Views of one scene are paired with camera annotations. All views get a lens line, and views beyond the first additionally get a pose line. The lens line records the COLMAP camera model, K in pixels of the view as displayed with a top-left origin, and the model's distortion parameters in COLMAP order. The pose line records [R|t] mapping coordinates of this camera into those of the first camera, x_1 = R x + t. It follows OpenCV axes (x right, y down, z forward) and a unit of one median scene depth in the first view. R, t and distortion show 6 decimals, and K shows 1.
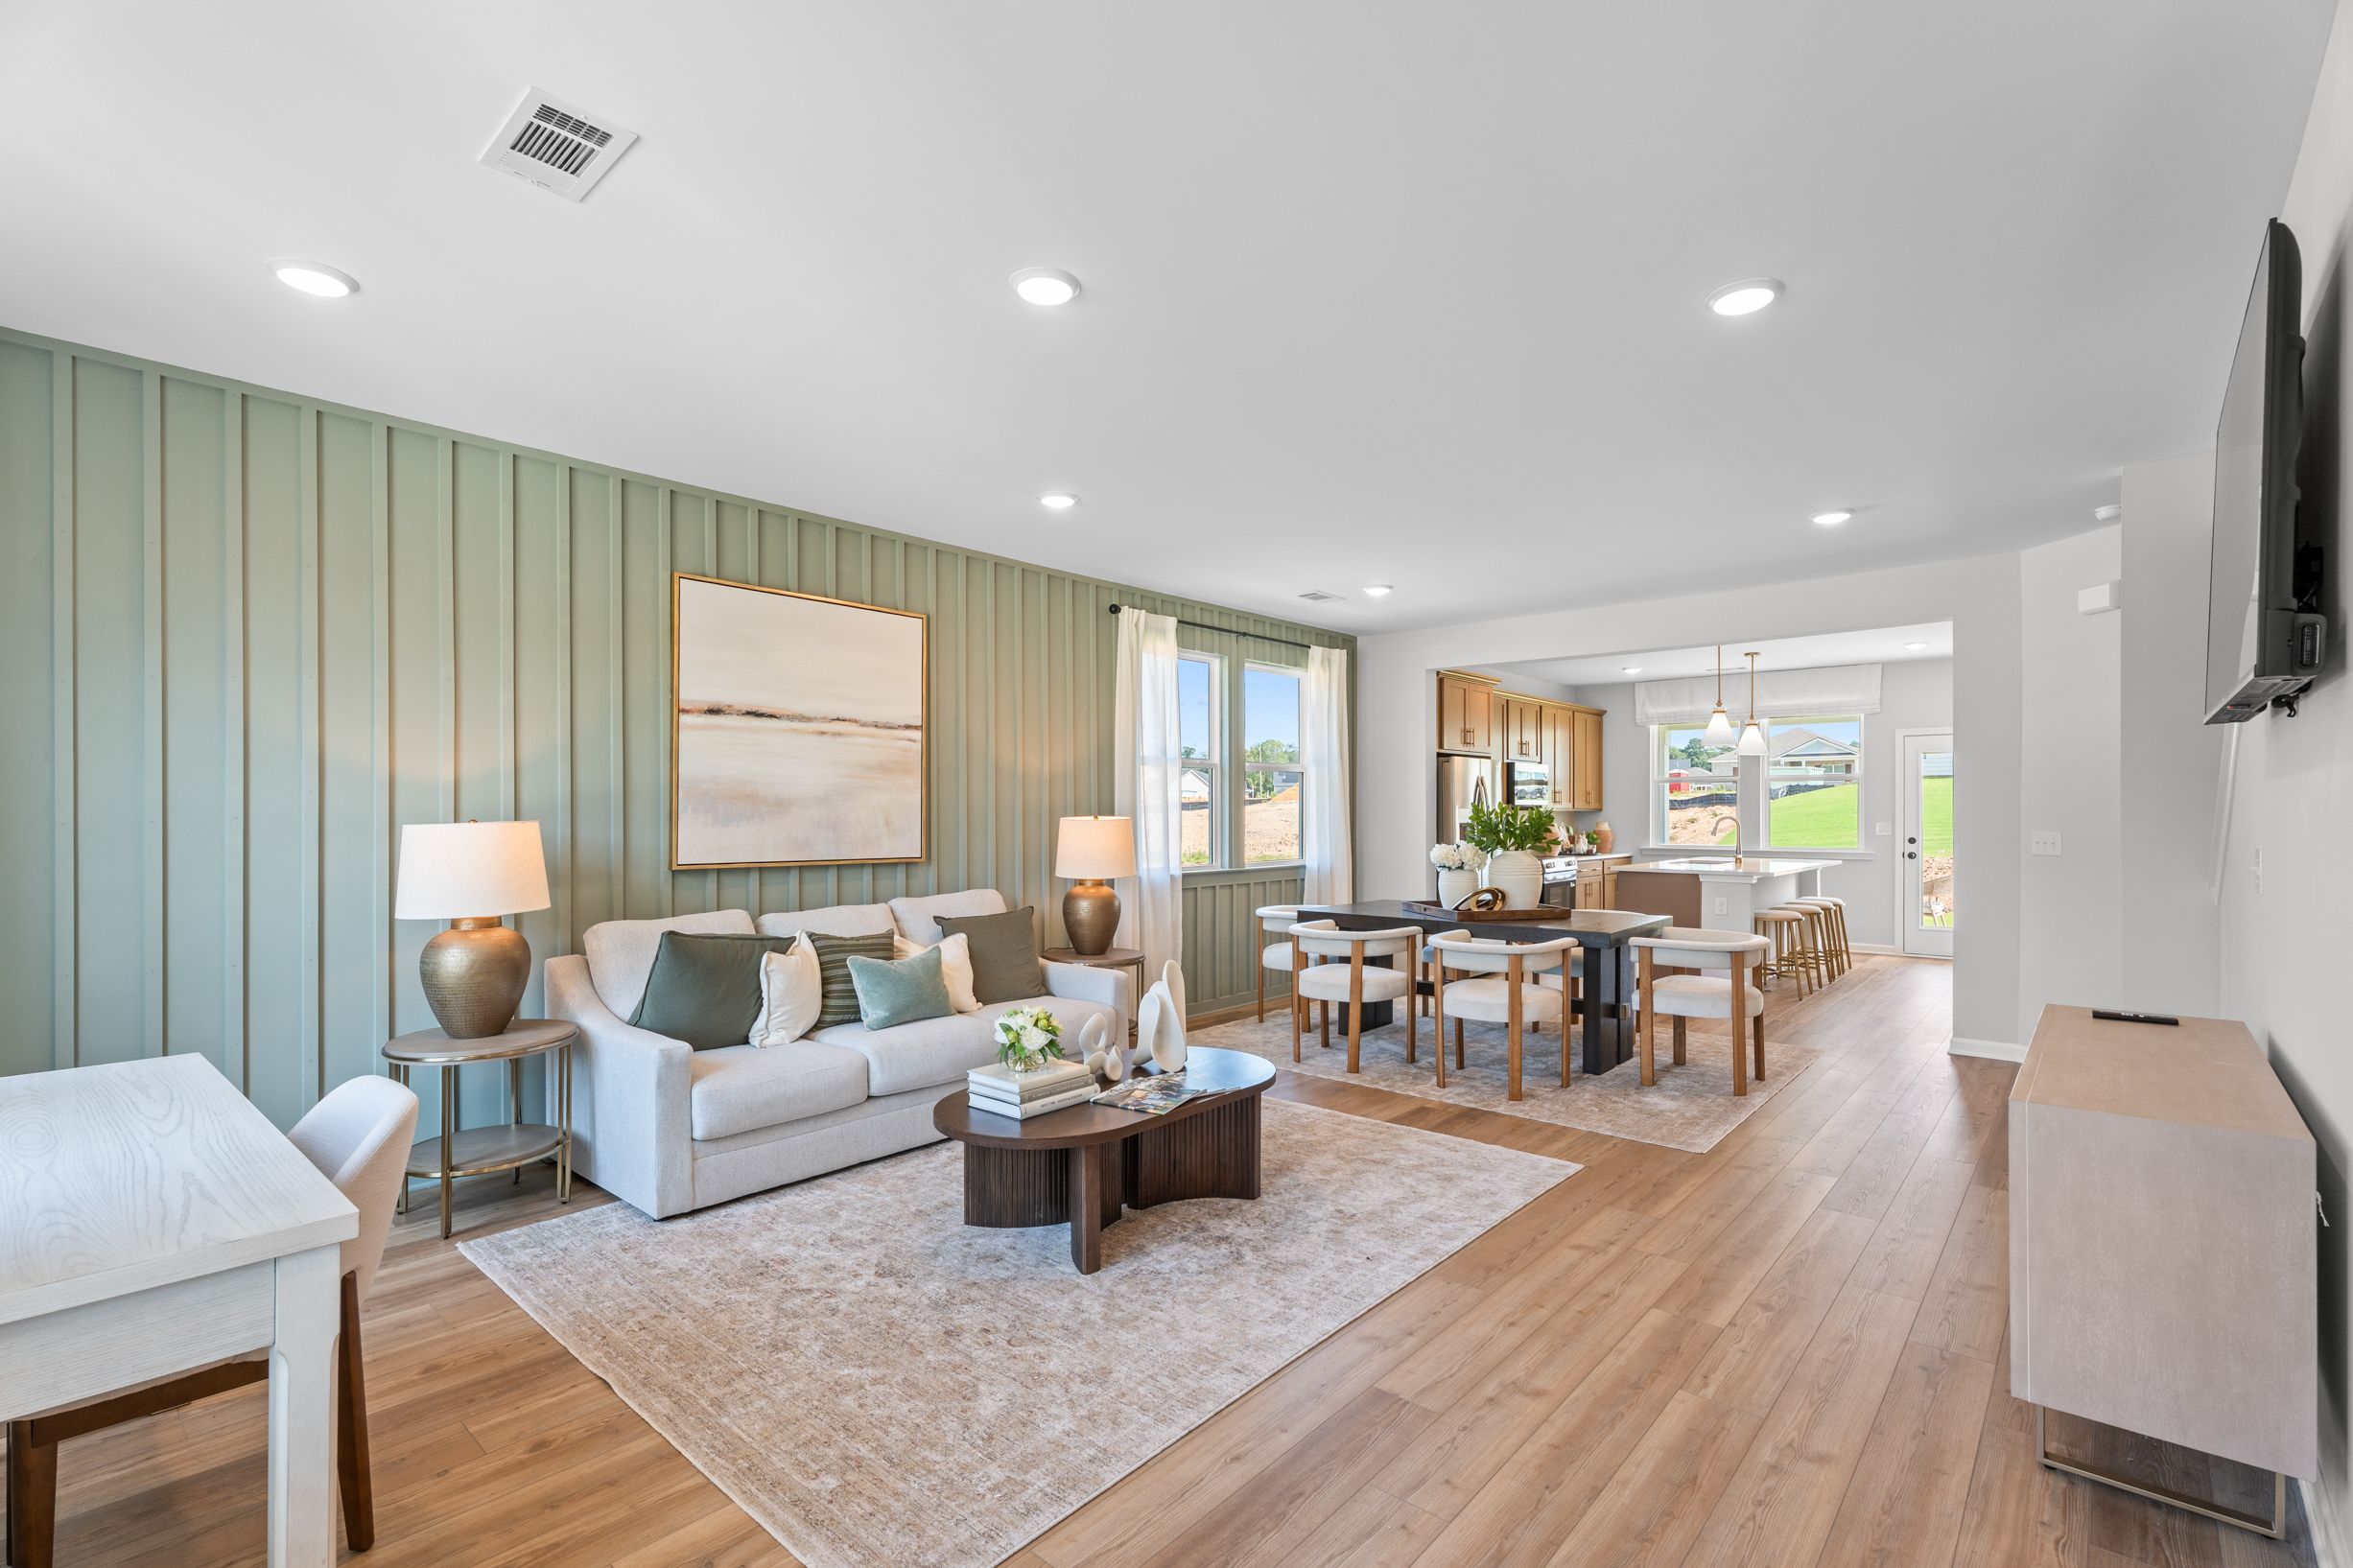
lens RADIAL K [[1054.2, 0, 1194.2], [0, 1054.2, 804.1], [0, 0, 1]] dist [-0.000370, 0.001163]
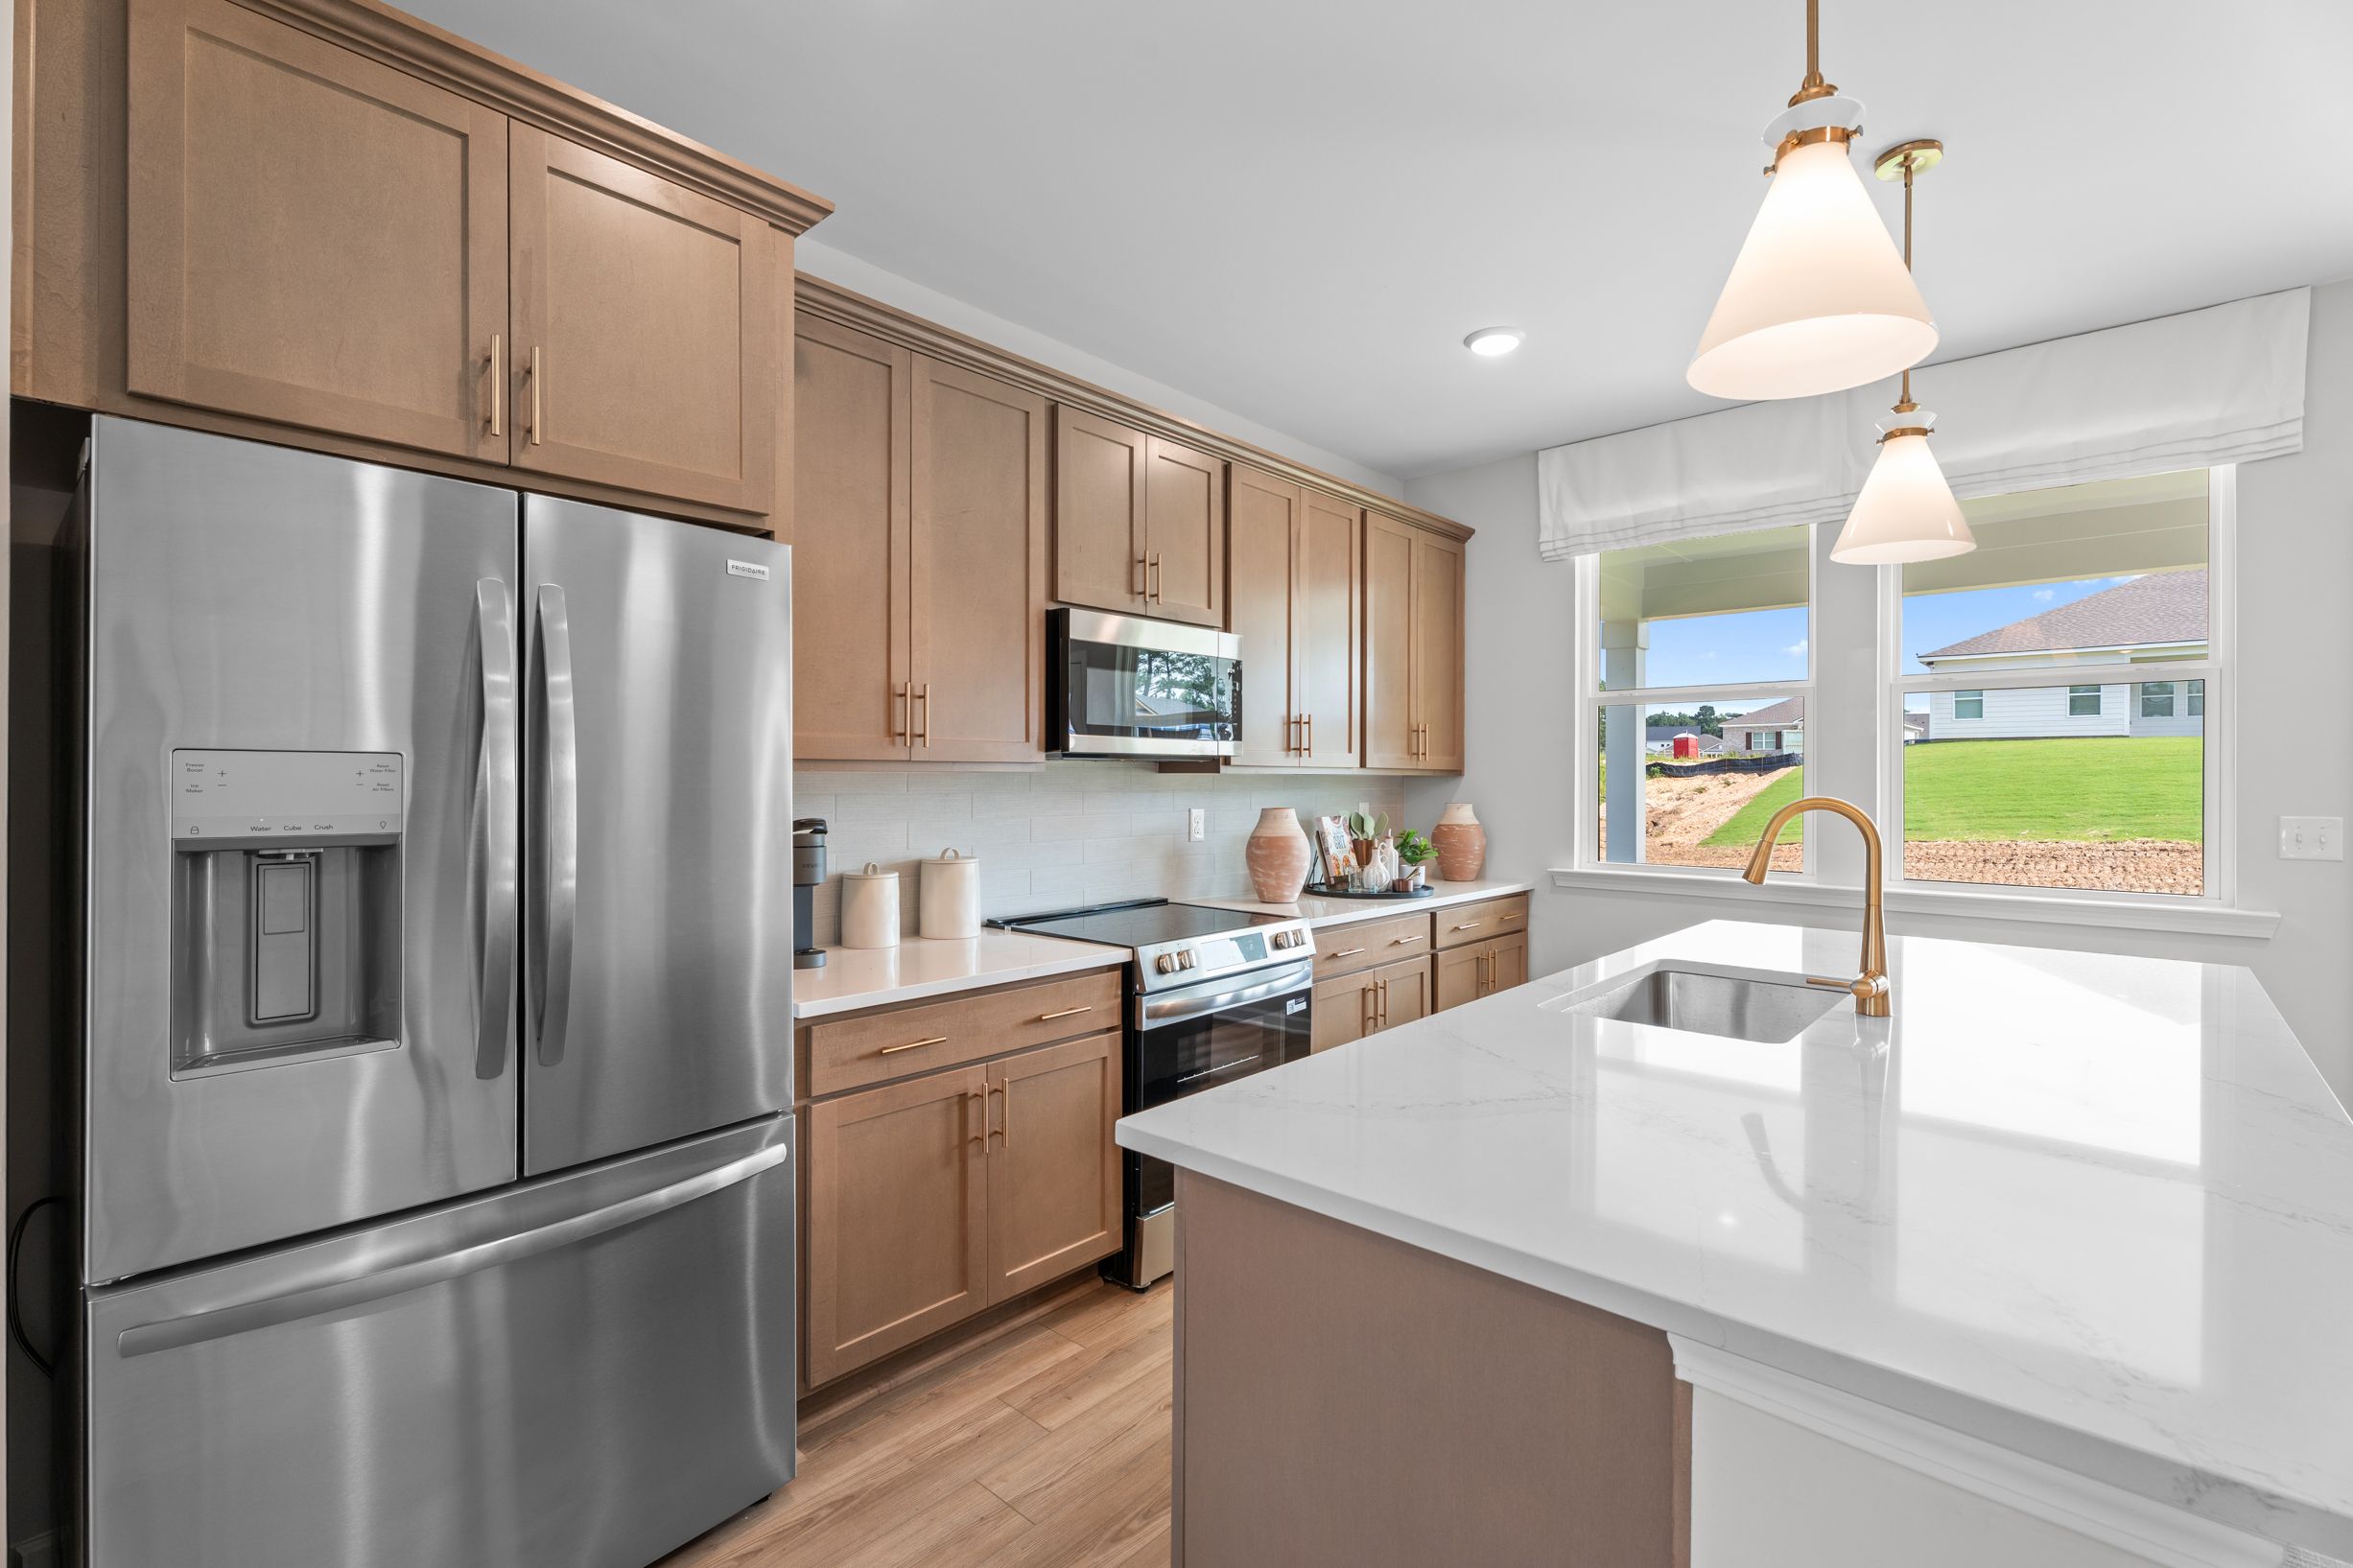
lens RADIAL K [[1054.2, 0, 1182.2], [0, 1054.2, 766.7], [0, 0, 1]] dist [-0.000370, 0.001163]
pose [[0.999846, 0.003848, -0.017100, 0.387729], [-0.003909, 0.999986, -0.003549, 0.006372], [0.017086, 0.003615, 0.999847, 0.801922]]
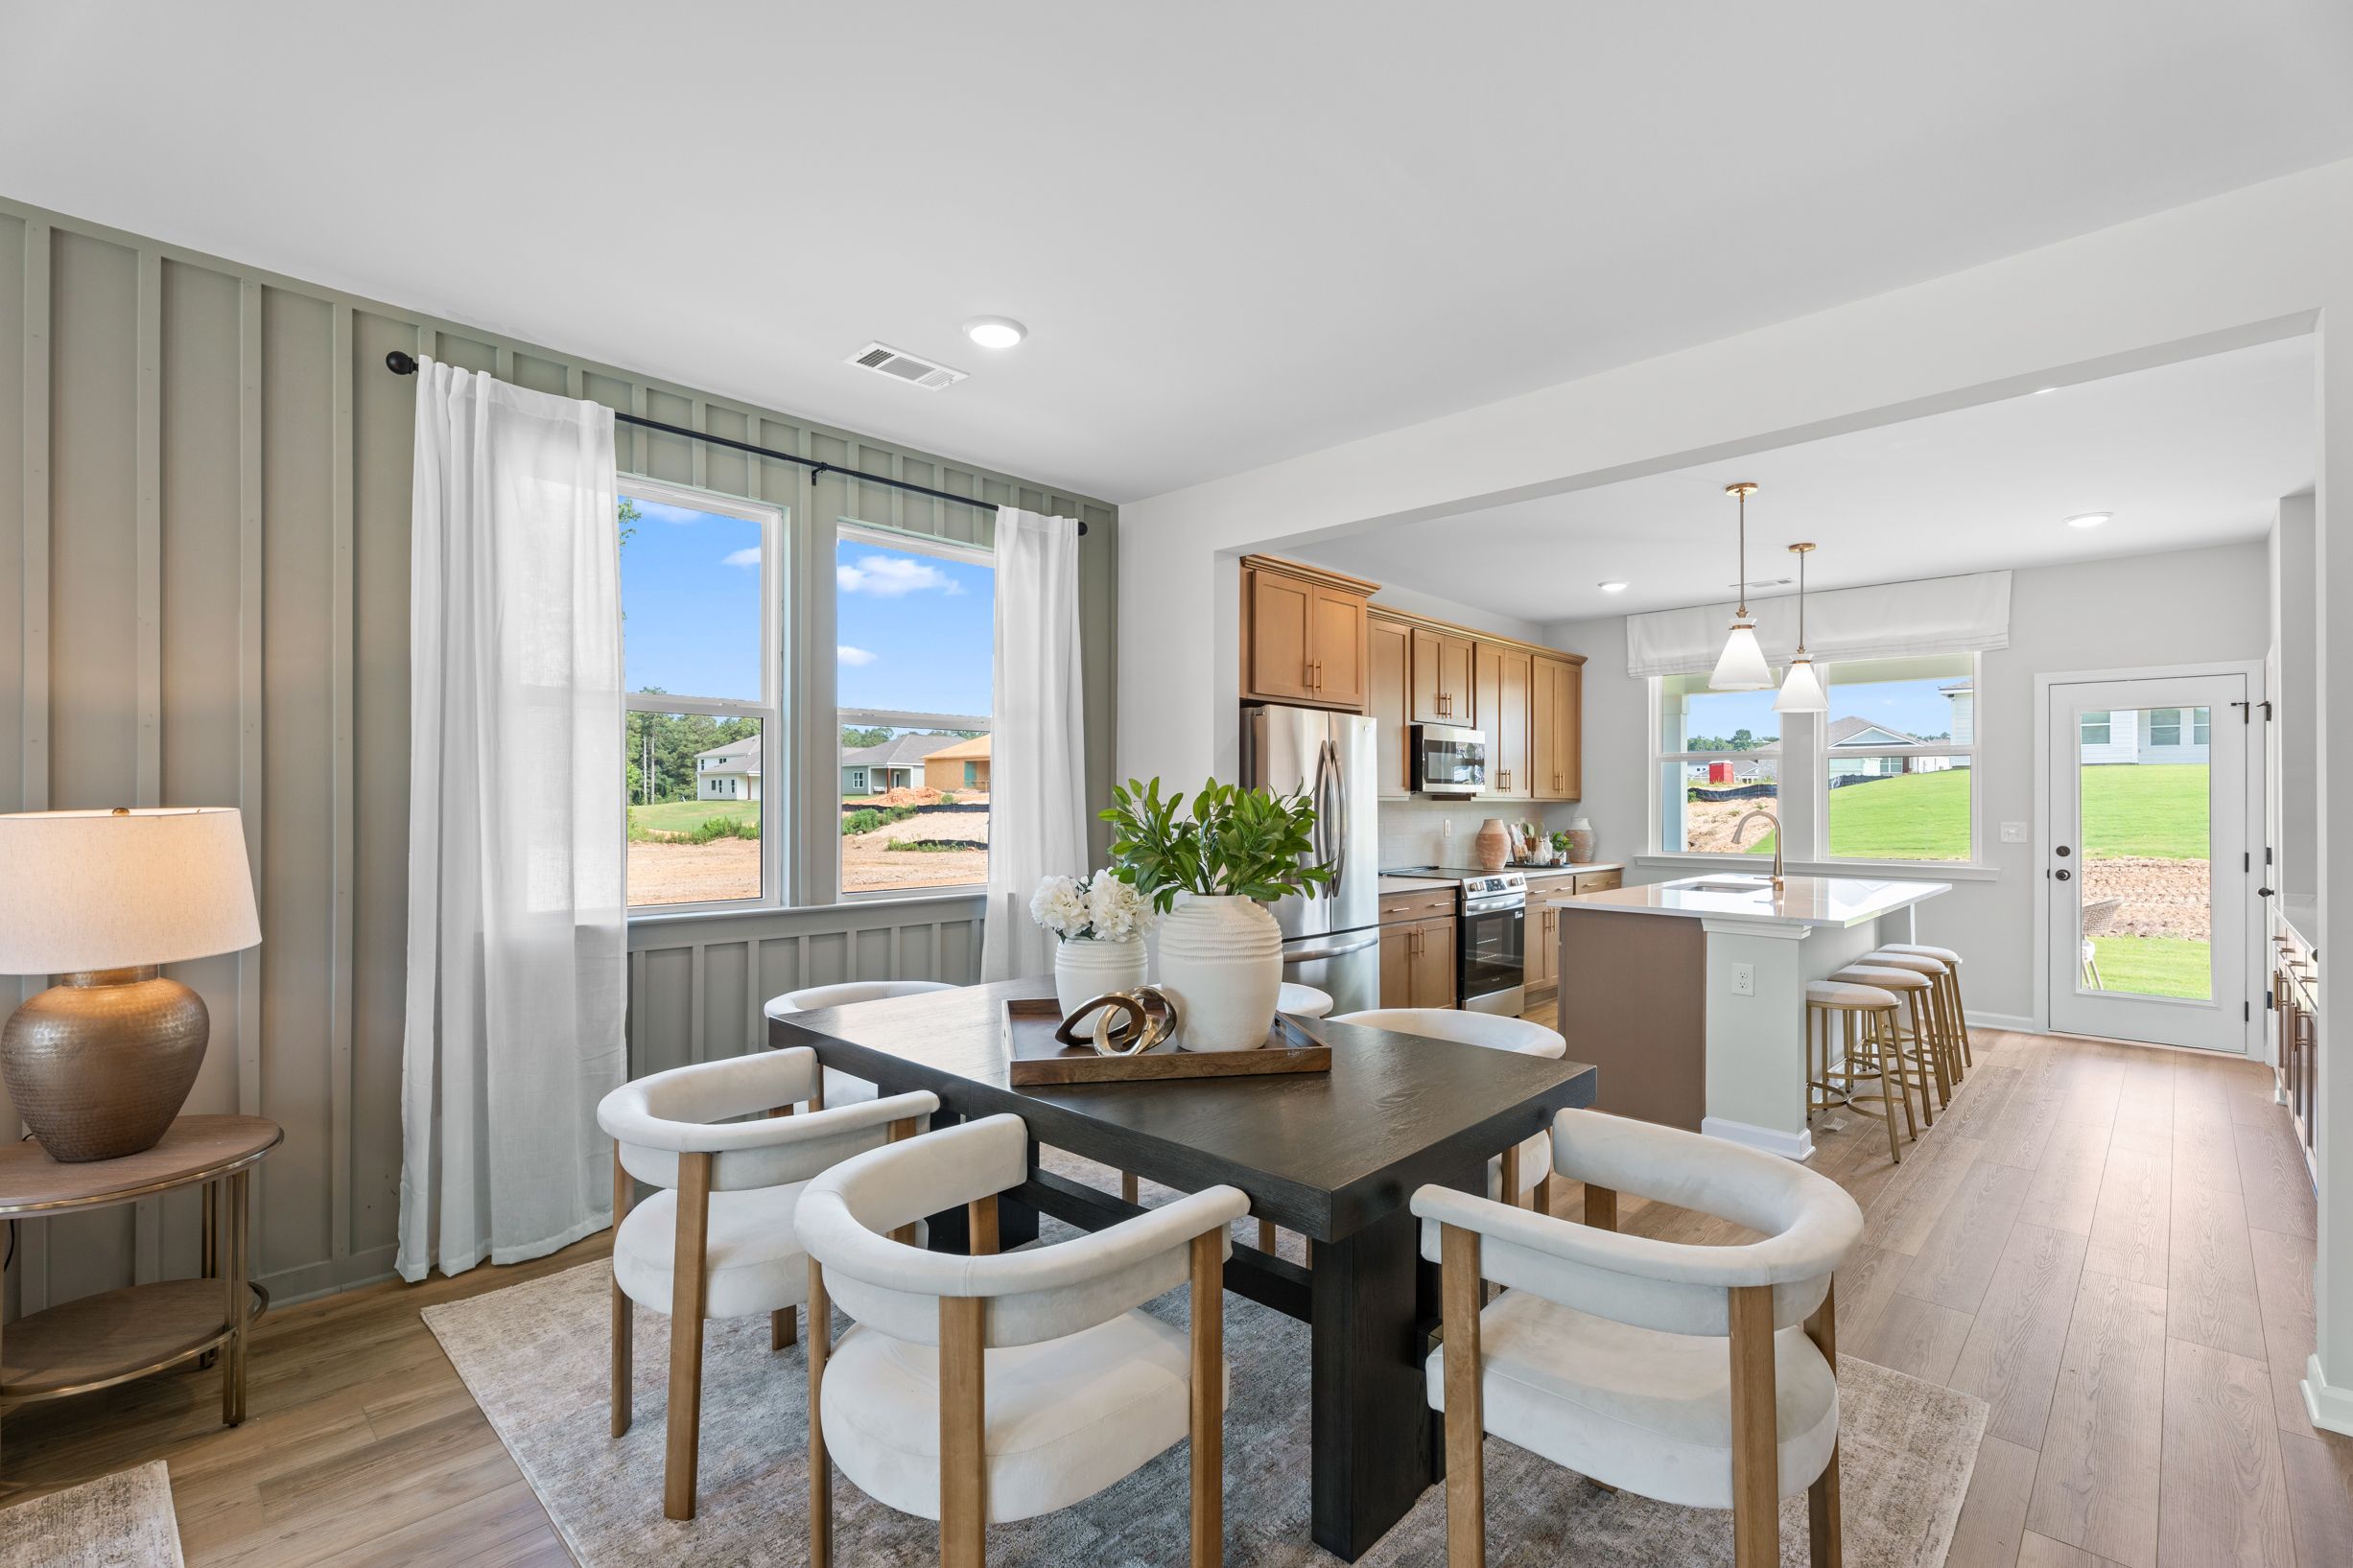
lens RADIAL K [[1054.2, 0, 1183.1], [0, 1054.2, 785.9], [0, 0, 1]] dist [-0.000370, 0.001163]
pose [[0.999016, 0.003493, -0.044218, 0.212020], [-0.003837, 0.999963, -0.007696, 0.002895], [0.044190, 0.007858, 0.998992, 0.399902]]
